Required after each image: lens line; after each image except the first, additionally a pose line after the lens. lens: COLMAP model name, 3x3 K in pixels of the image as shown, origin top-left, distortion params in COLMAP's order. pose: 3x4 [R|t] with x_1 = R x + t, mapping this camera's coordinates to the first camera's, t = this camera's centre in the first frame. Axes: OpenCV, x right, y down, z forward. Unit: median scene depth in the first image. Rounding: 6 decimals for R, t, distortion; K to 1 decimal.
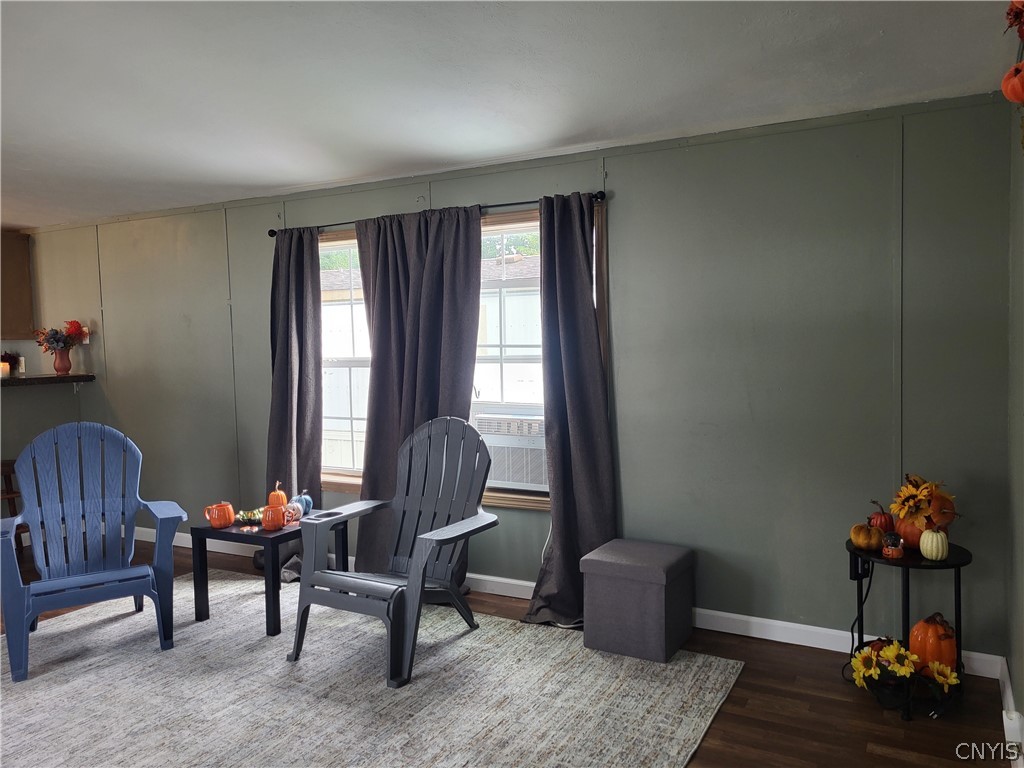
lens RADIAL K [[774.2, 0, 512.0], [0, 774.2, 384.0], [0, 0, 1]] dist [0.005421, -0.003846]
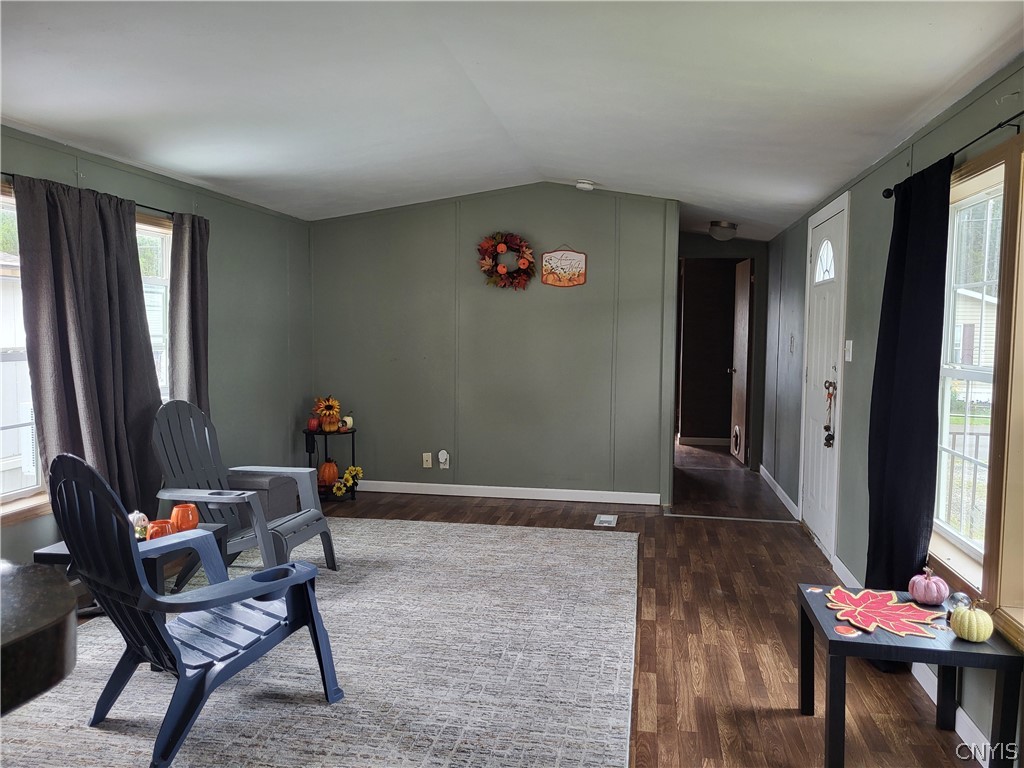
lens RADIAL K [[774.2, 0, 512.0], [0, 774.2, 384.0], [0, 0, 1]] dist [0.005421, -0.003846]
pose [[-0.340918, -0.053569, 0.938566, -1.231050], [0.052331, 0.995746, 0.075840, -0.031840], [-0.938635, 0.074971, -0.336664, 0.873282]]
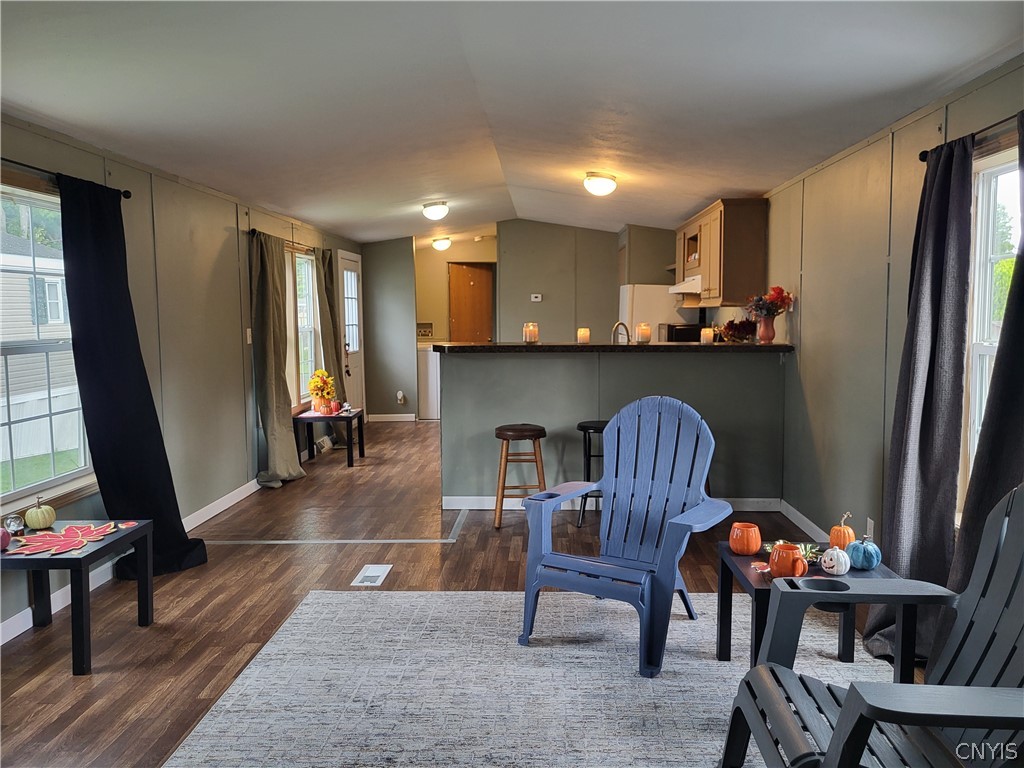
lens RADIAL K [[774.2, 0, 512.0], [0, 774.2, 384.0], [0, 0, 1]] dist [0.005421, -0.003846]
pose [[0.462214, 0.102323, -0.880845, 0.172708], [-0.063817, 0.994583, 0.082048, -0.030382], [0.884469, 0.018289, 0.466240, 0.410231]]
